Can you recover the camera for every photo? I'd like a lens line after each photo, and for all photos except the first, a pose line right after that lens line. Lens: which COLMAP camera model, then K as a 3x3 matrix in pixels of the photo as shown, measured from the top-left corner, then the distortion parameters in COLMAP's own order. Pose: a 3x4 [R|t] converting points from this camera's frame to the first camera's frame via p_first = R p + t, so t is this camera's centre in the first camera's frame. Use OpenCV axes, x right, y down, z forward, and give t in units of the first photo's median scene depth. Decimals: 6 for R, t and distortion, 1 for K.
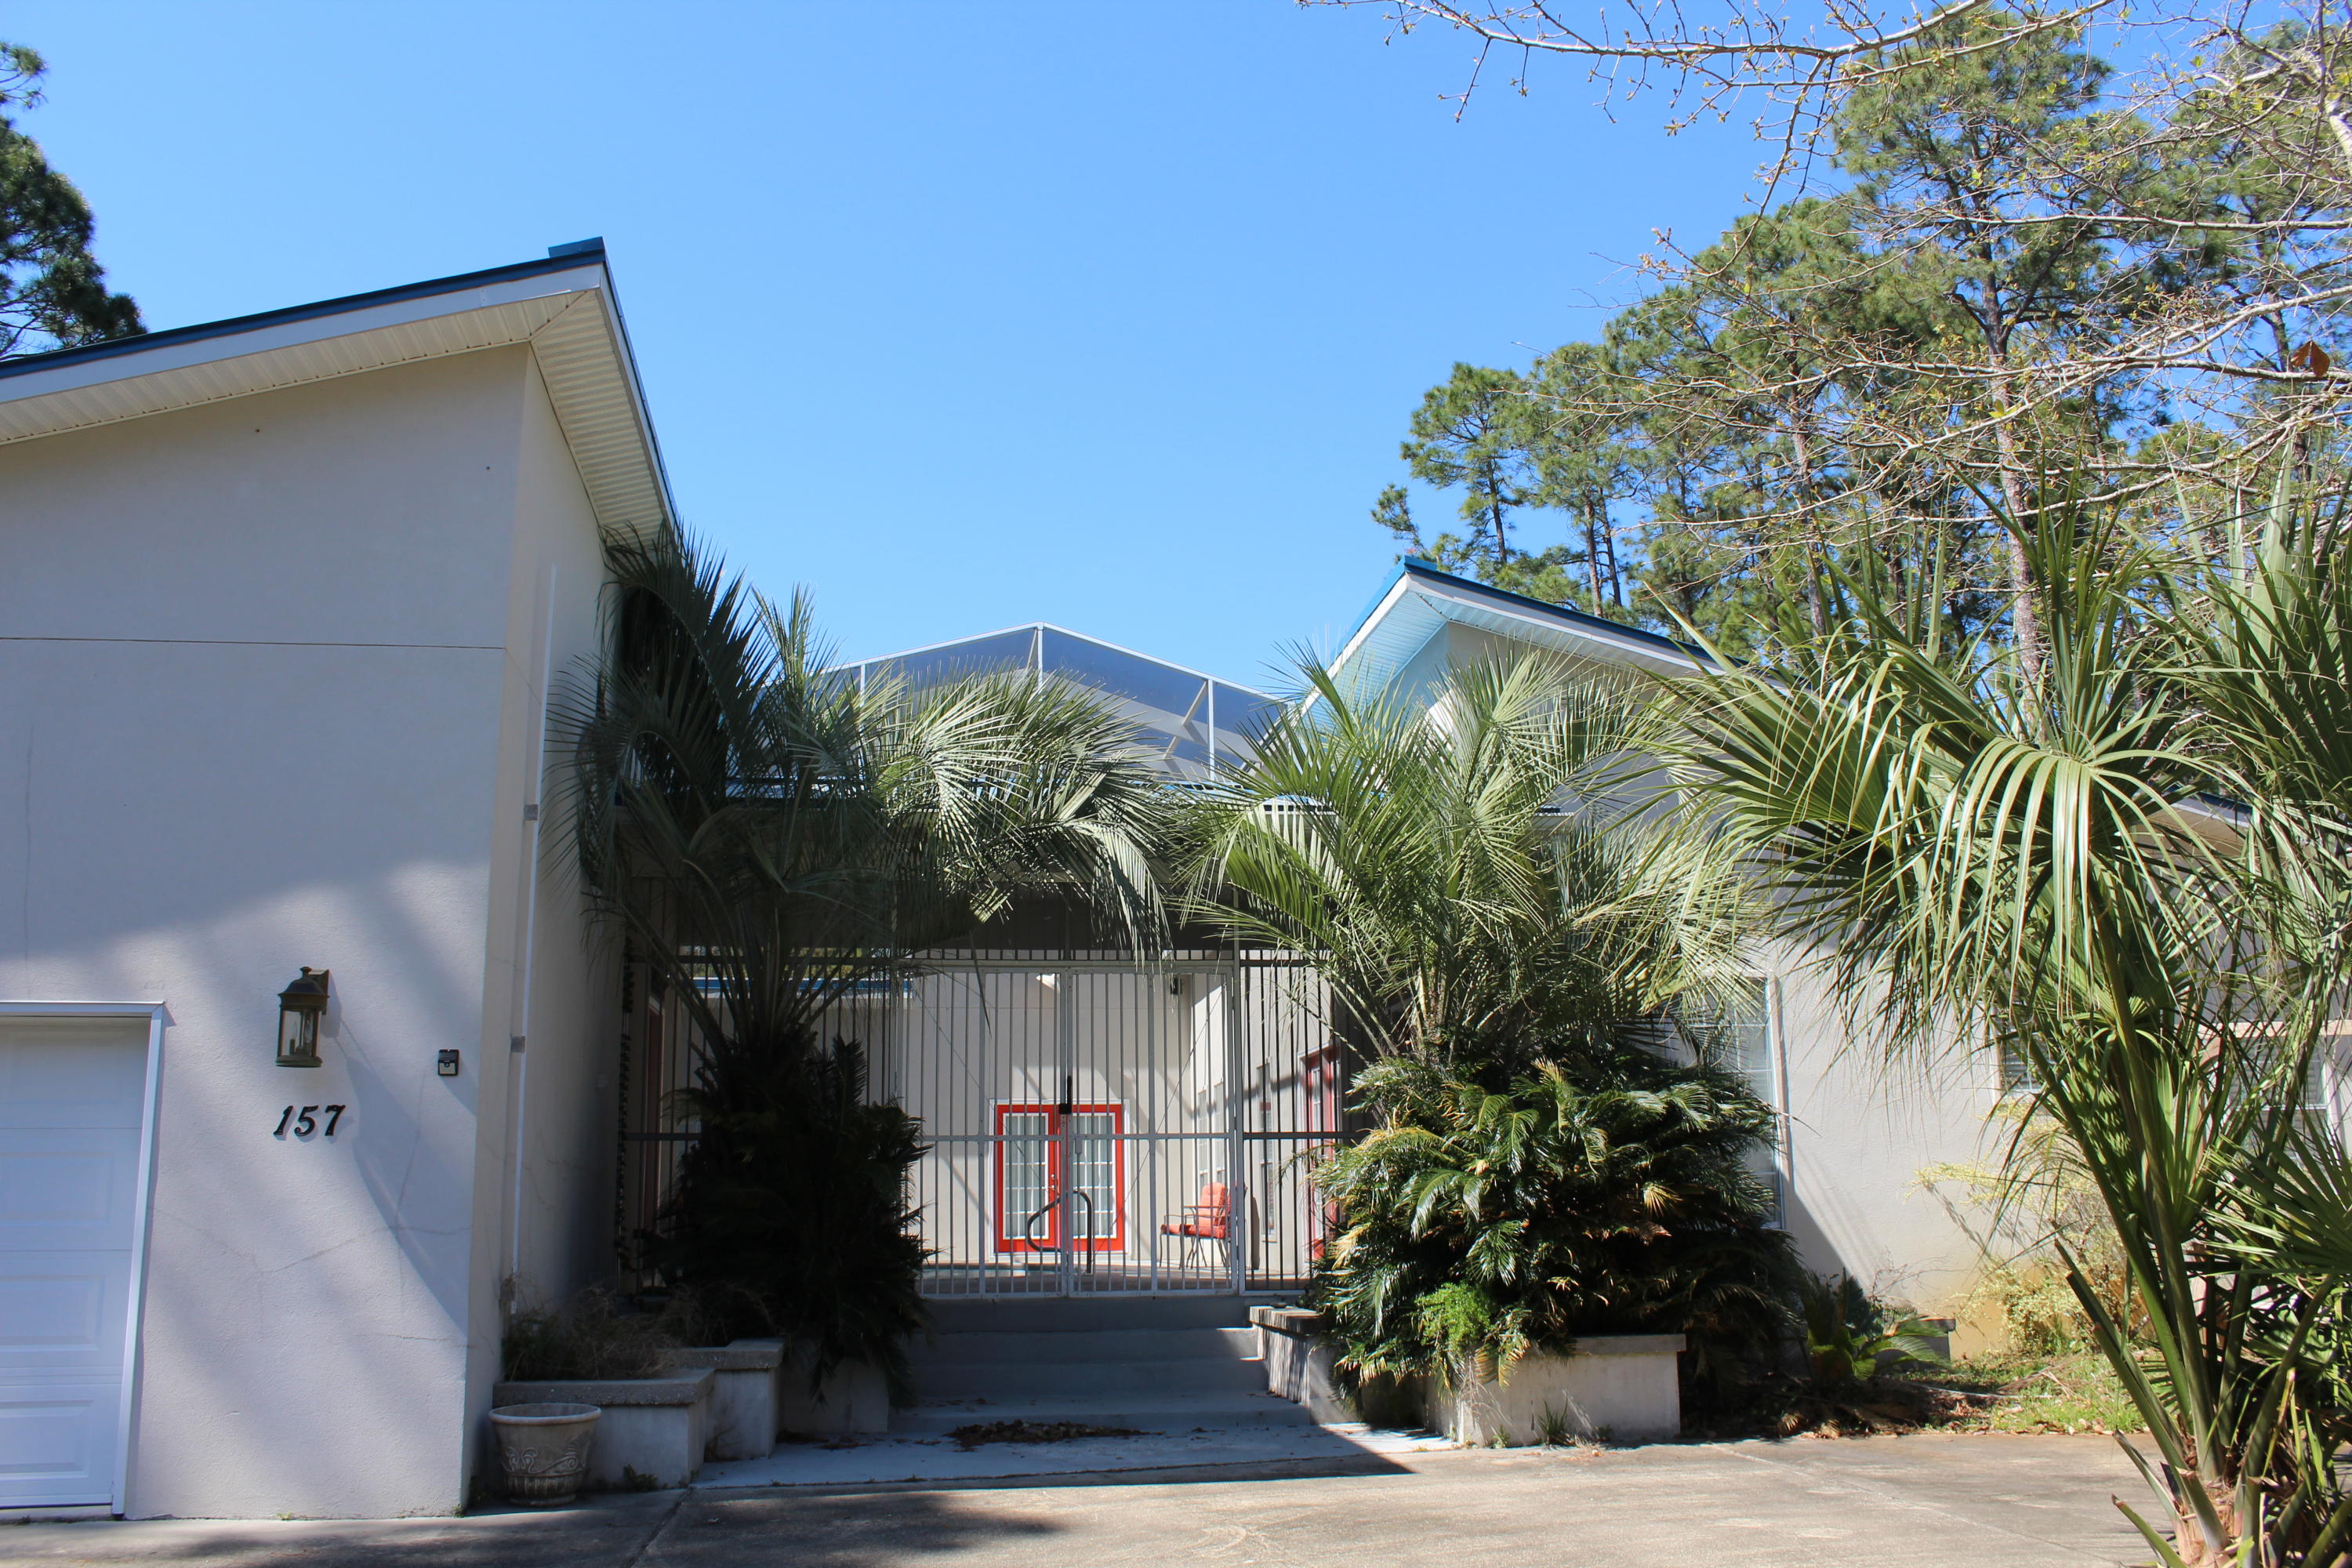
lens RADIAL K [[1962.4, 0, 1176.0], [0, 1962.4, 784.0], [0, 0, 1]] dist [-0.121351, 0.015488]
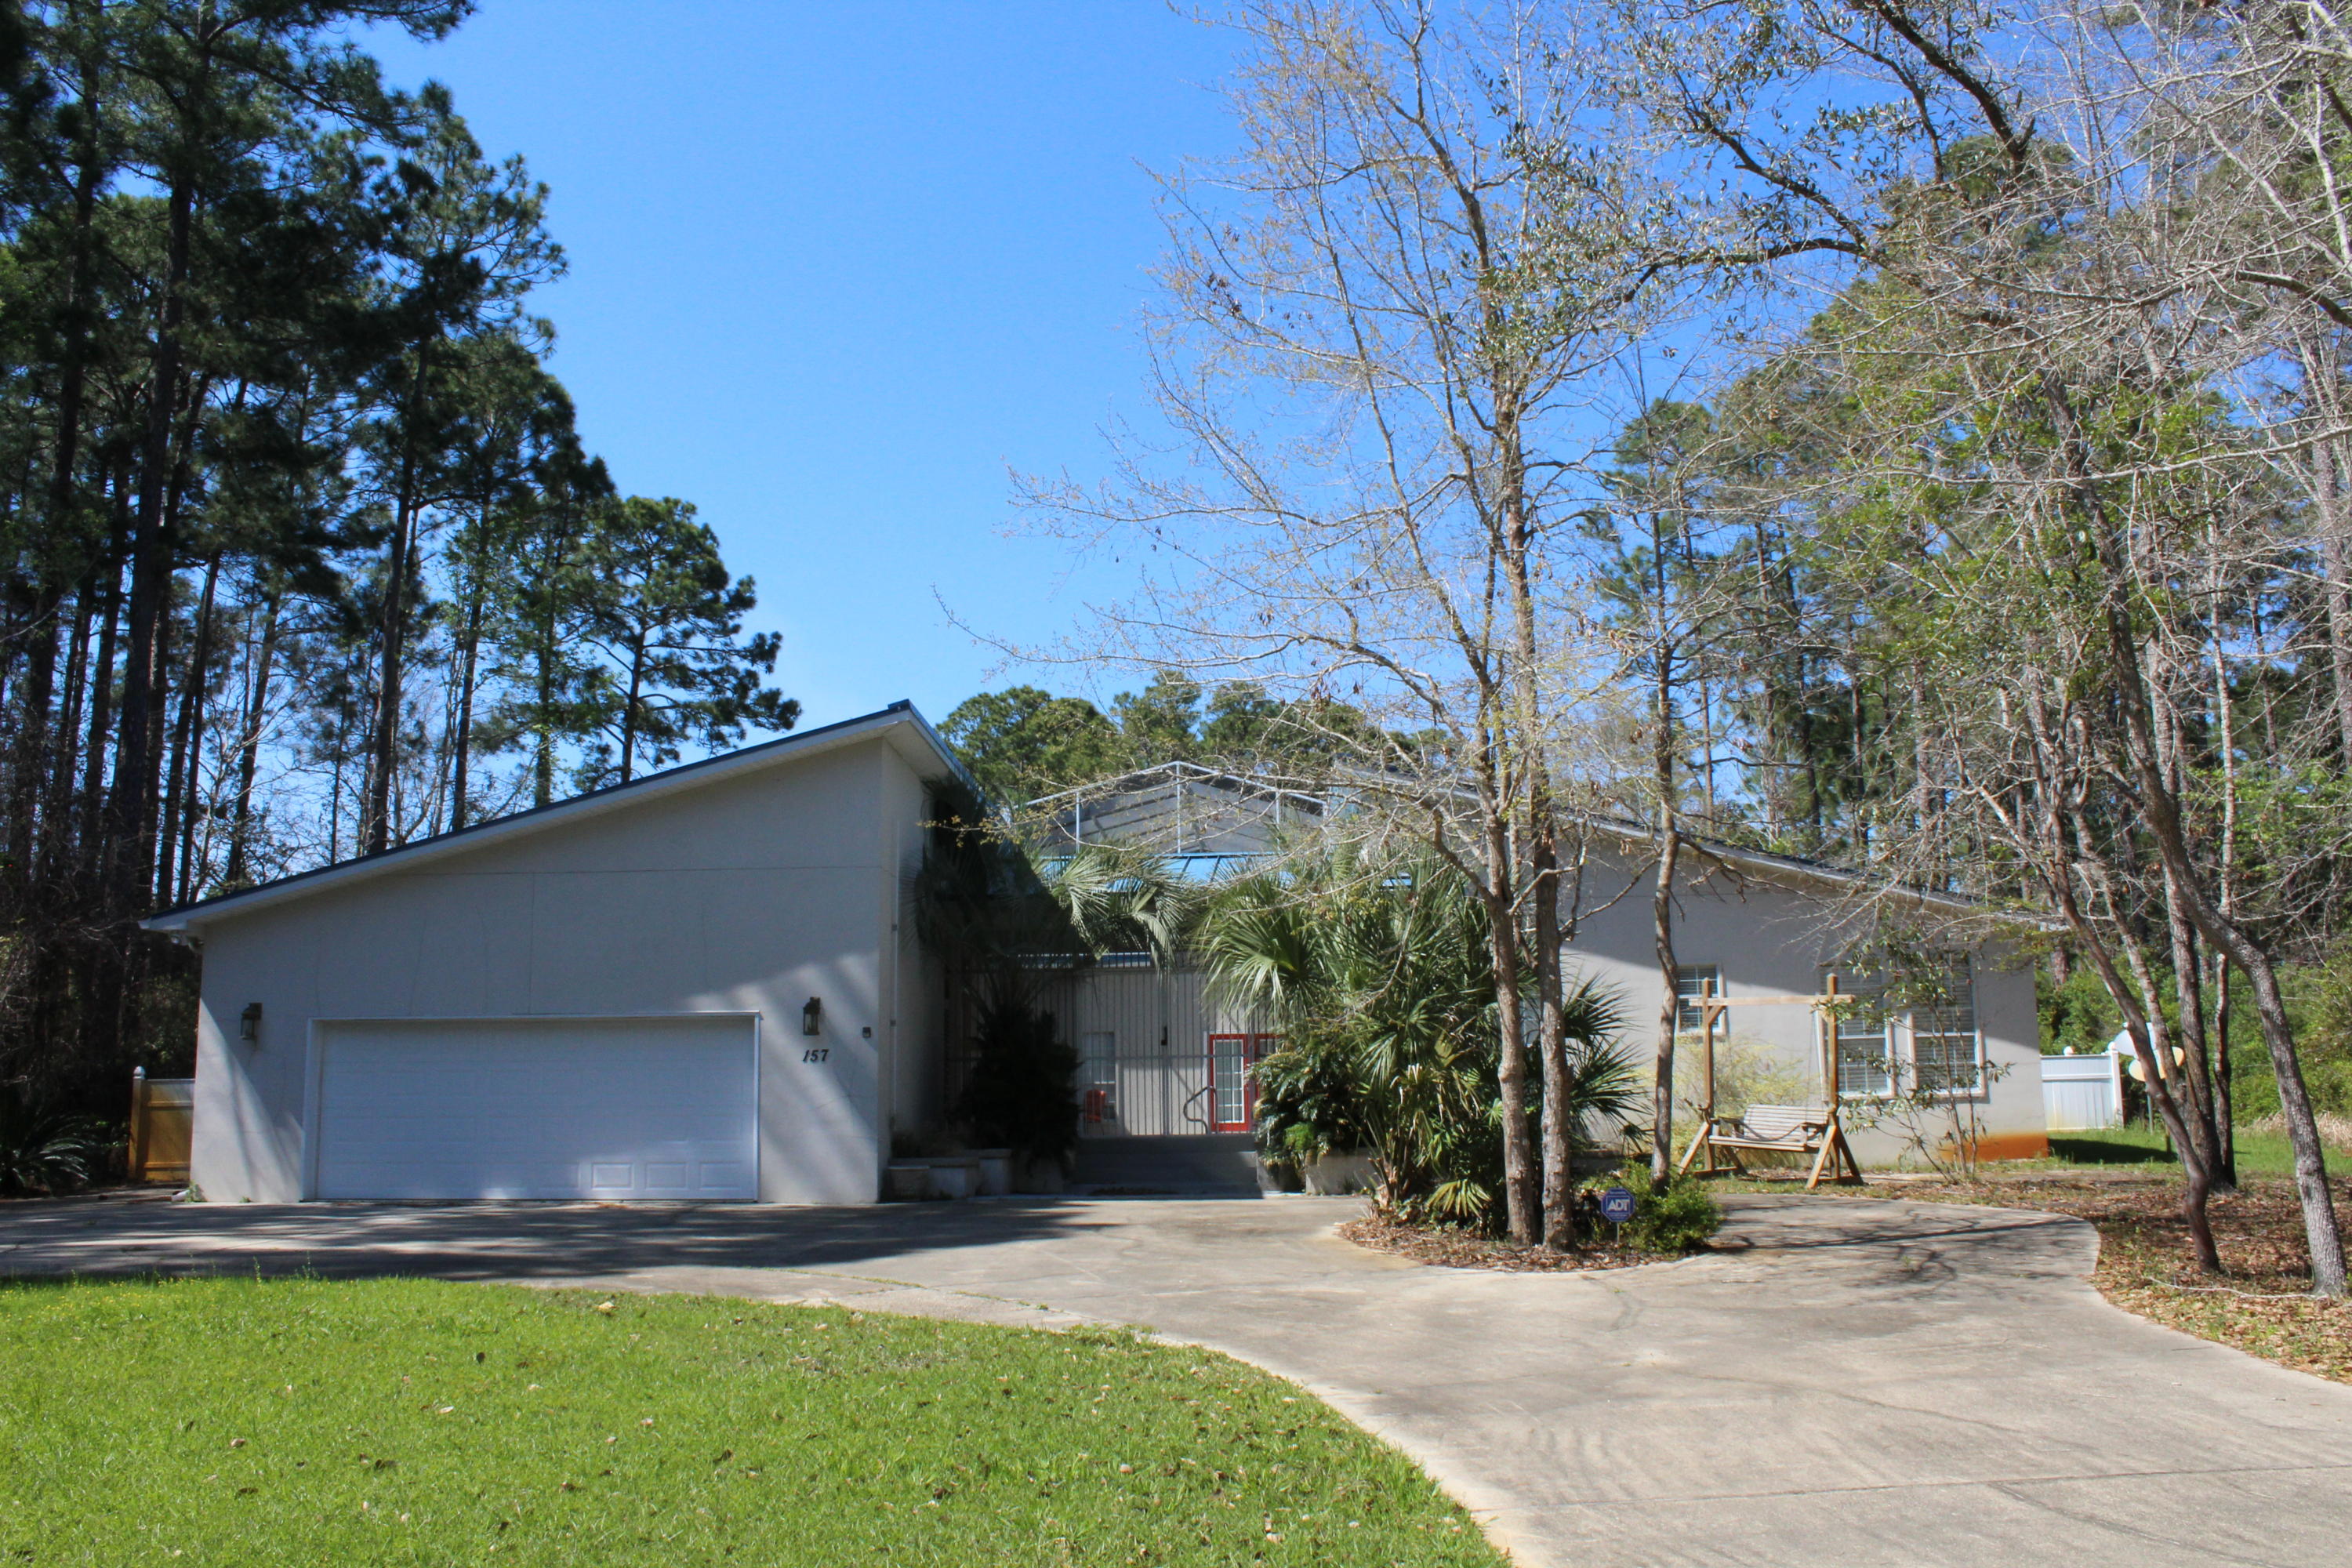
lens RADIAL K [[1962.4, 0, 1176.0], [0, 1962.4, 784.0], [0, 0, 1]] dist [-0.121351, 0.015488]
pose [[0.981217, -0.032749, -0.190105, 0.463460], [0.040813, 0.998419, 0.038658, -0.233970], [0.188538, -0.045691, 0.981002, -1.271092]]
